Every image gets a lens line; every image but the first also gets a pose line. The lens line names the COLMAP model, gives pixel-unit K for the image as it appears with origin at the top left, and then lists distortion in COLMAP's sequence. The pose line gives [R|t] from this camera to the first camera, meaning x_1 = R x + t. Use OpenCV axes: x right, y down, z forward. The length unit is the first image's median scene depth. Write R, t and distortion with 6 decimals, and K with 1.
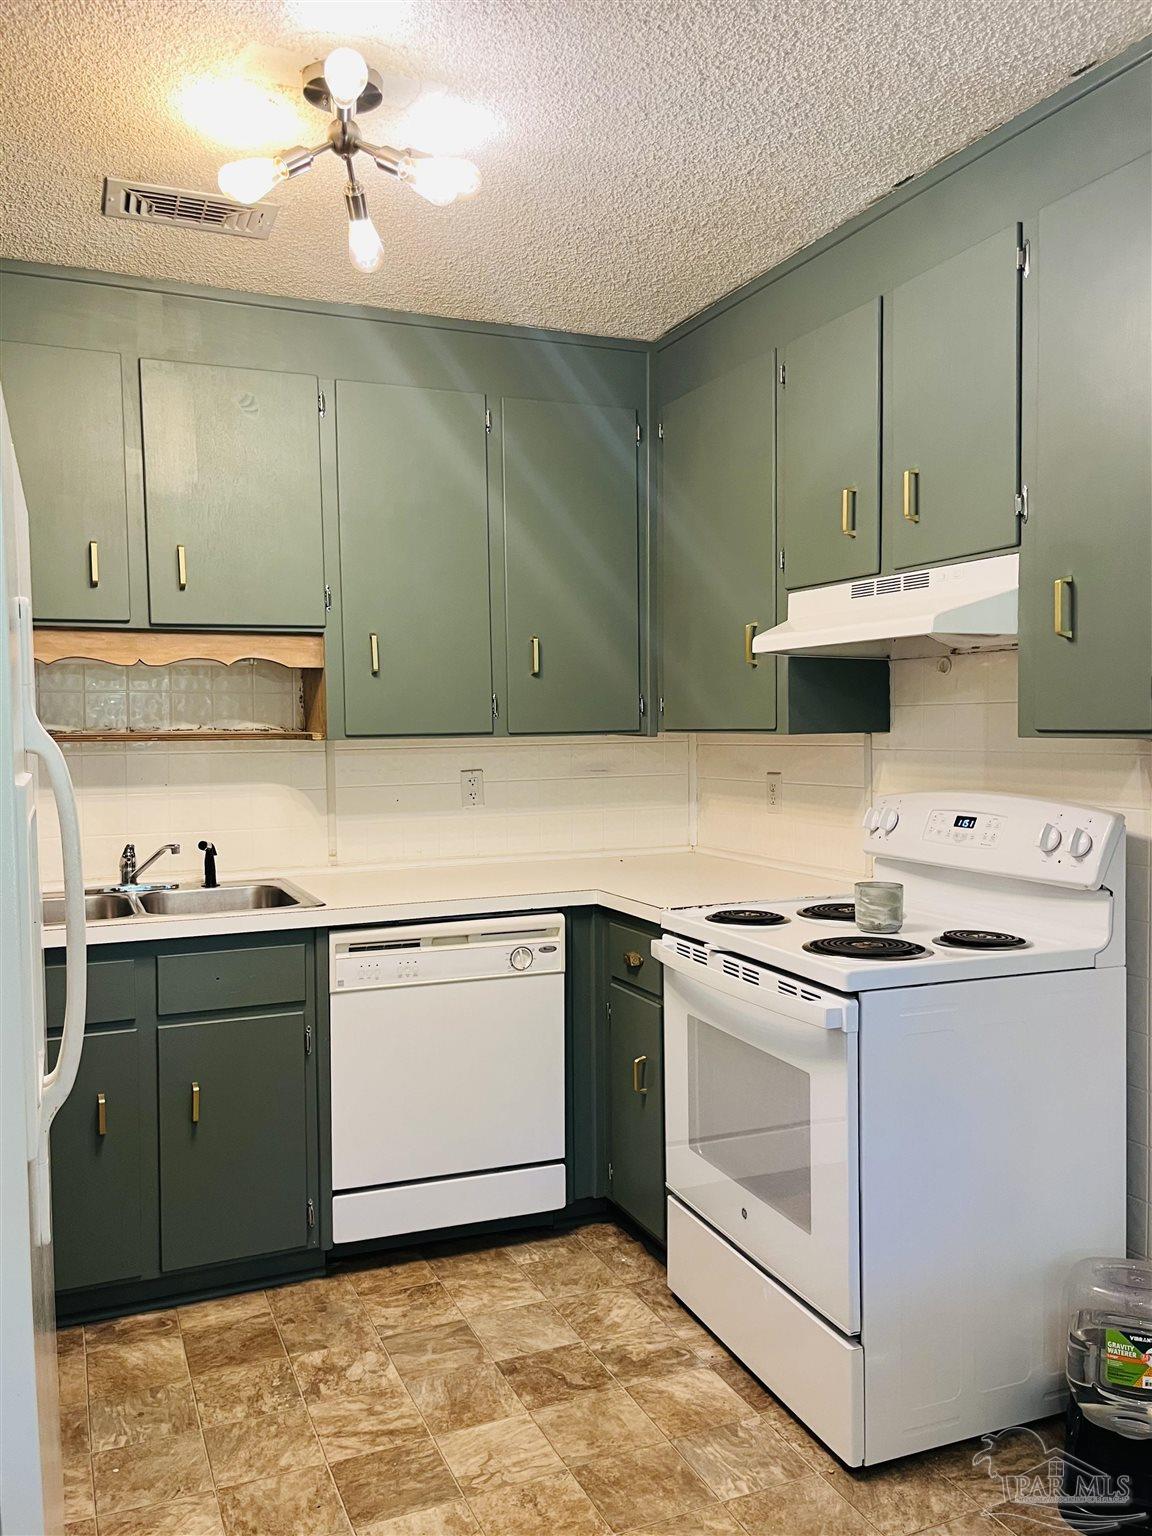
lens RADIAL K [[1193.8, 0, 576.0], [0, 1193.8, 768.0], [0, 0, 1]] dist [0.060916, -0.100824]
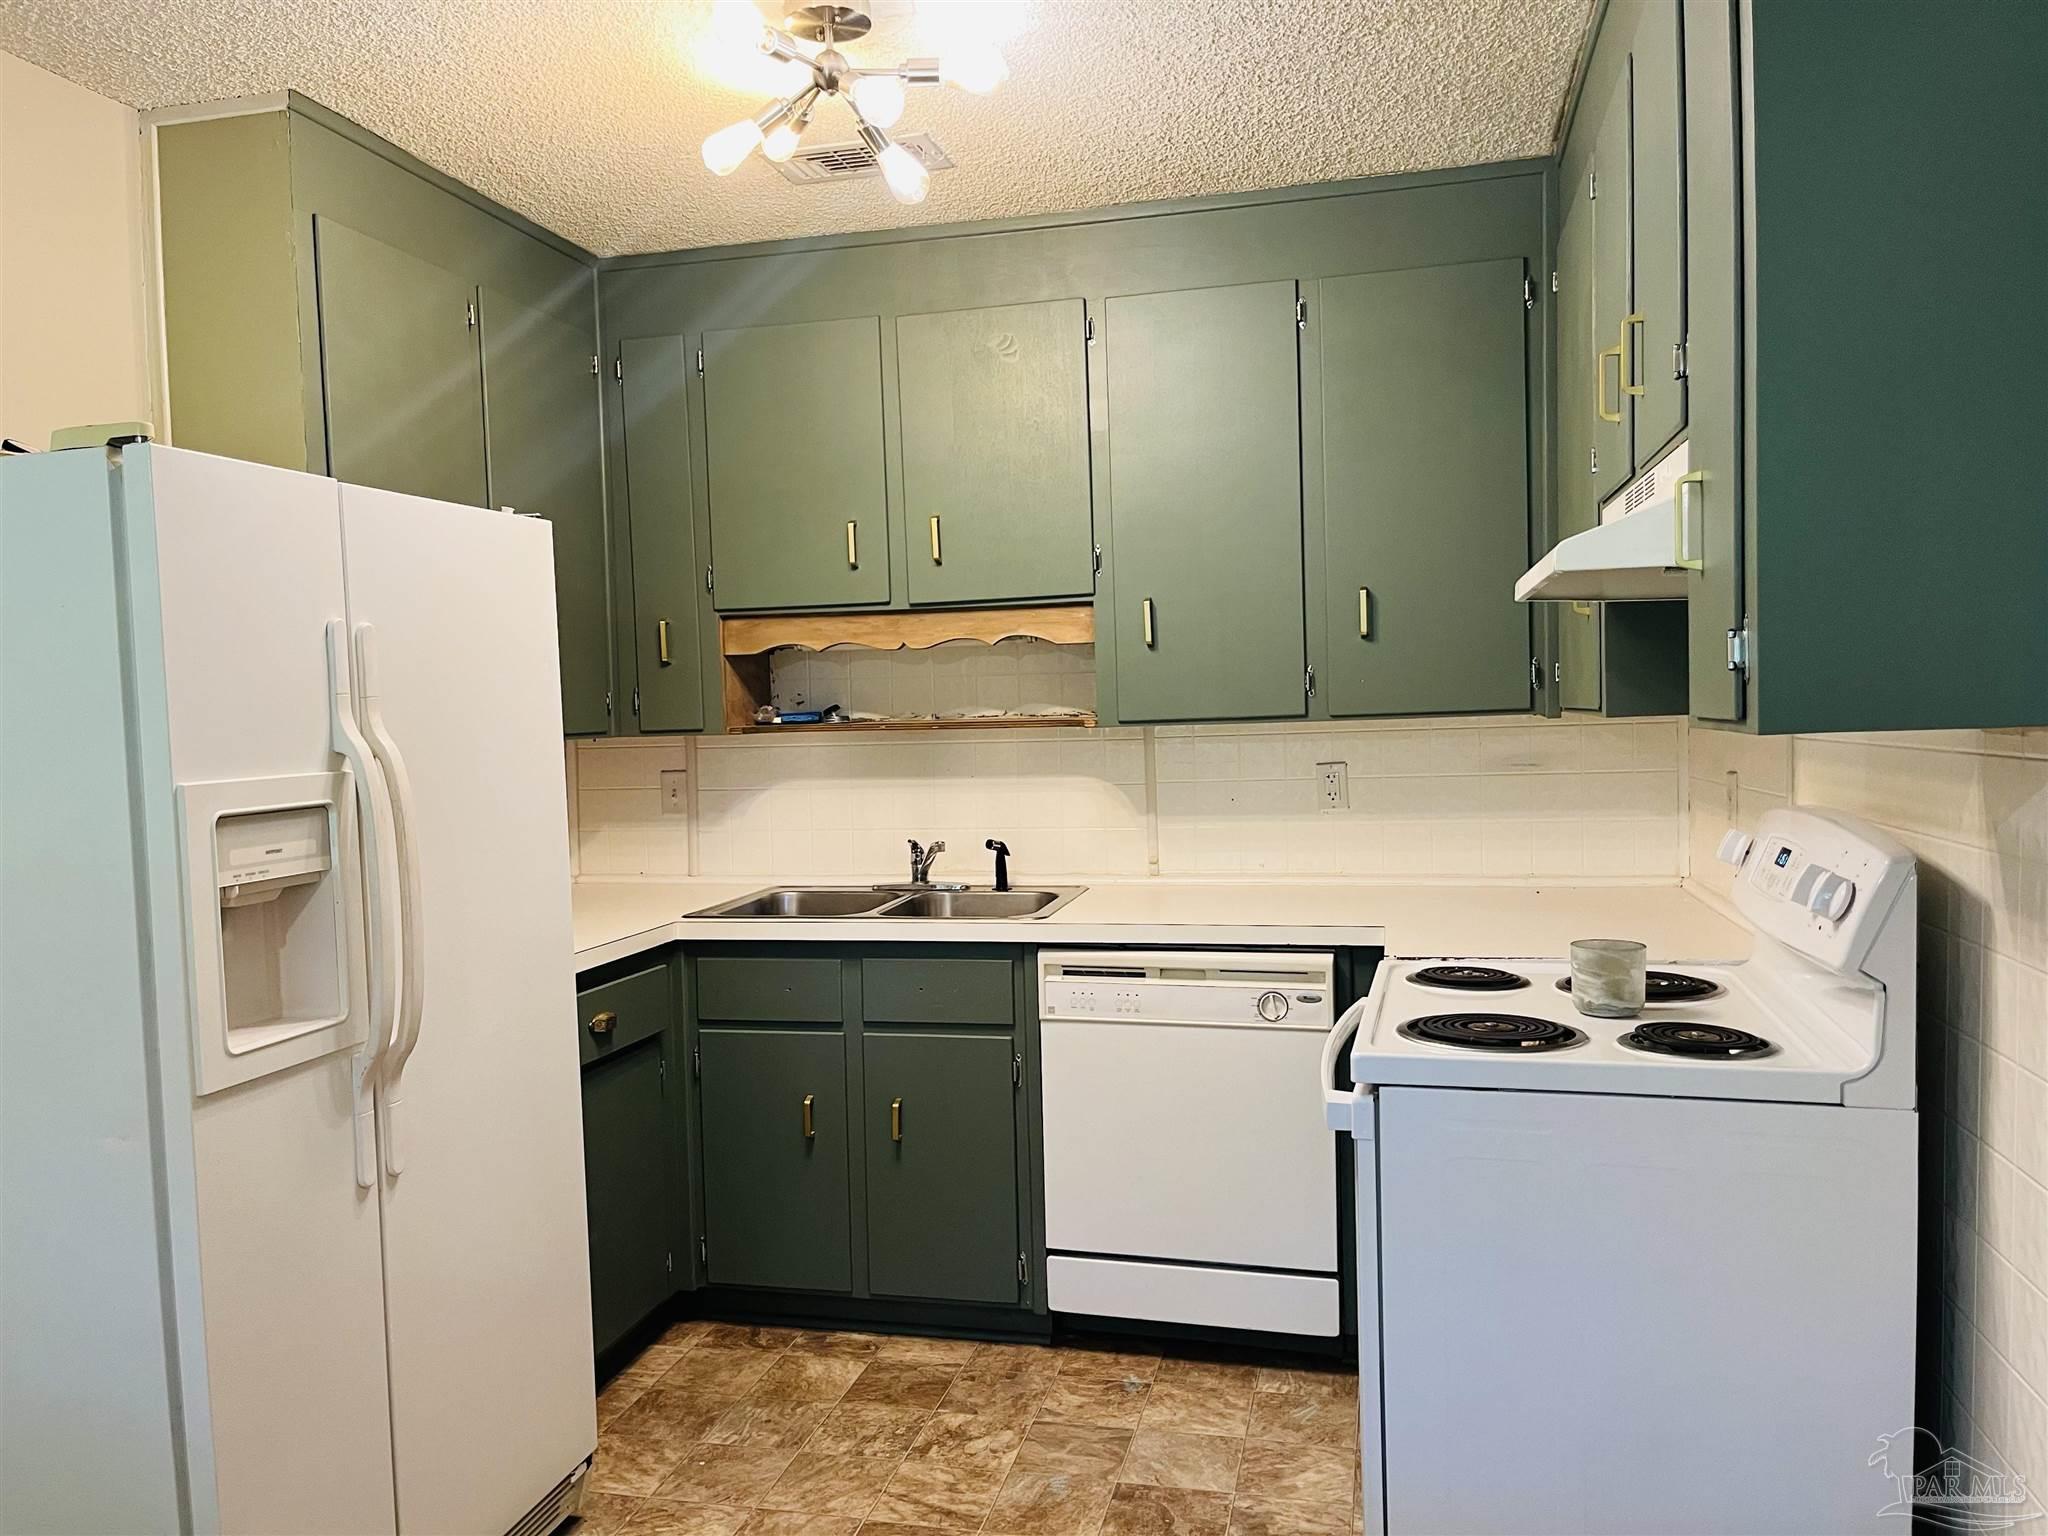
lens RADIAL K [[1543.3, 0, 1015.4], [0, 1543.3, 779.5], [0, 0, 1]] dist [0.060968, -0.098944]
pose [[0.794597, 0.015928, -0.606928, 0.459486], [-0.003861, 0.999768, 0.021182, -0.010225], [0.607125, -0.014488, 0.794474, 0.102272]]
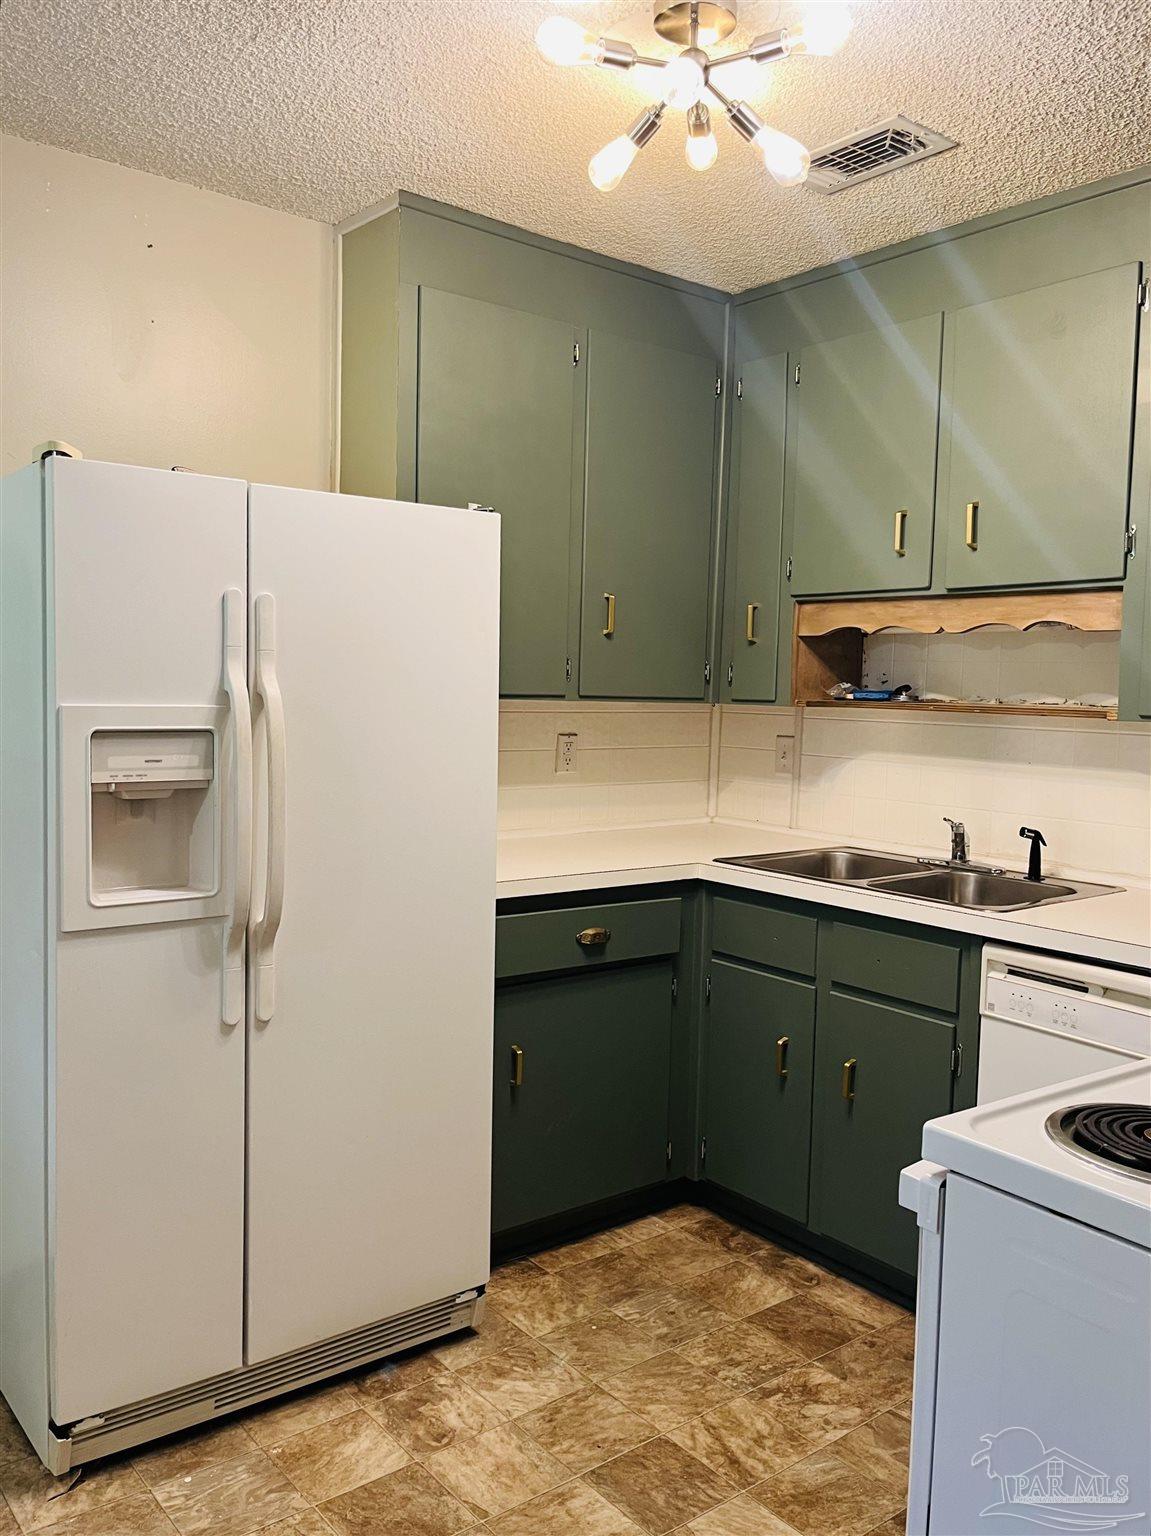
lens RADIAL K [[1219.0, 0, 586.0], [0, 1219.0, 763.4], [0, 0, 1]] dist [0.051533, -0.081901]
pose [[0.262076, 0.077979, -0.961892, 0.543872], [-0.069039, 0.995691, 0.061909, -0.023527], [0.962574, 0.050183, 0.266331, 0.493352]]
